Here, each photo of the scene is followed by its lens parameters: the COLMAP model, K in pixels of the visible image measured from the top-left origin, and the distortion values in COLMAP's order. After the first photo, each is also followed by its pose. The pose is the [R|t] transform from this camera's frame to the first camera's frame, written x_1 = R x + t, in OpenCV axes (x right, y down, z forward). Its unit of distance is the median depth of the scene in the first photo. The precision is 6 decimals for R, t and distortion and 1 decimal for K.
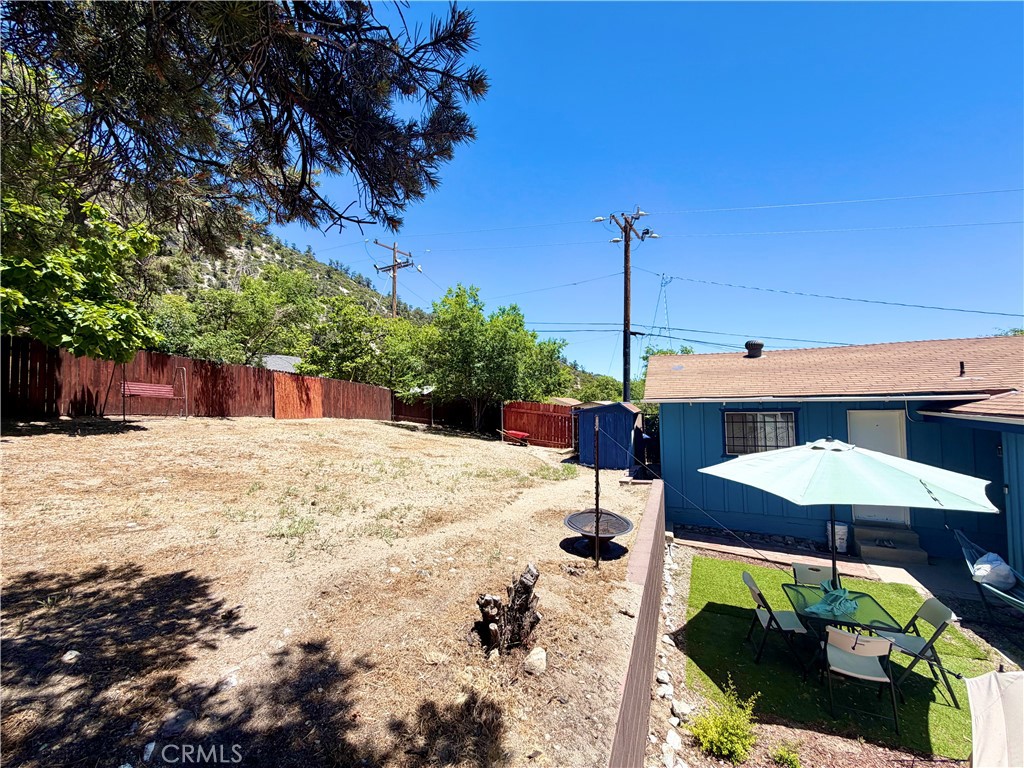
lens RADIAL K [[405.7, 0, 512.0], [0, 405.7, 384.0], [0, 0, 1]] dist [0.000543, 0.000033]
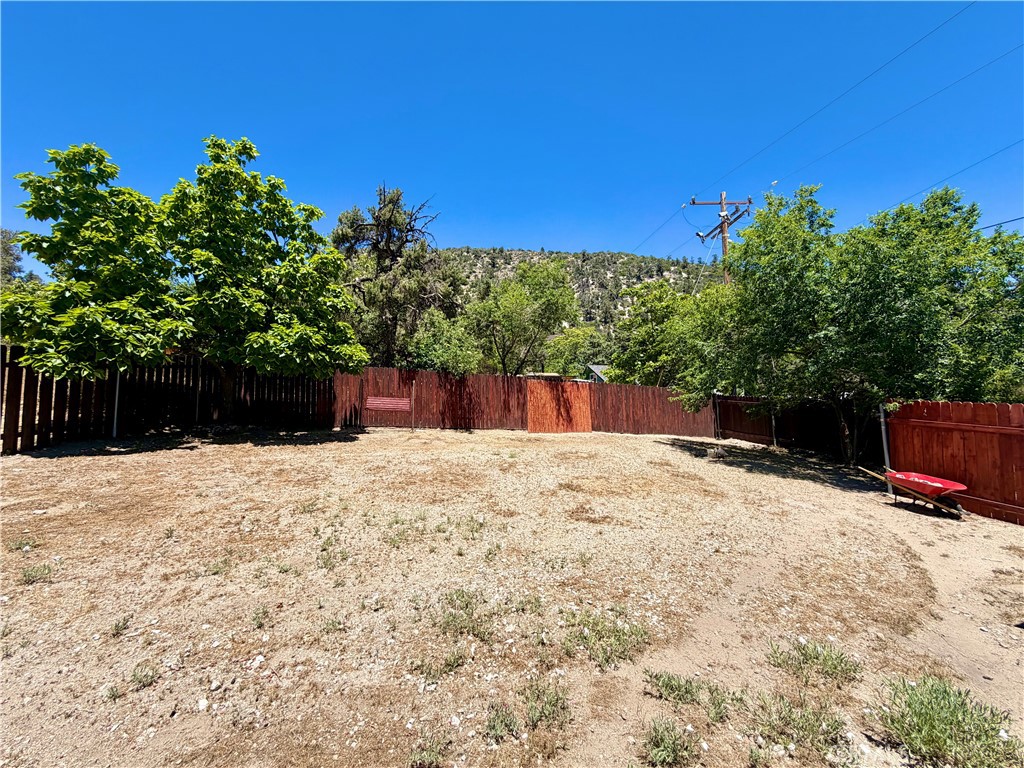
lens RADIAL K [[405.7, 0, 512.0], [0, 405.7, 384.0], [0, 0, 1]] dist [0.000543, 0.000033]
pose [[0.564876, -0.076412, -0.821630, 0.116139], [0.052878, 0.997009, -0.056368, 0.025347], [0.823480, -0.011605, 0.567227, 0.416820]]
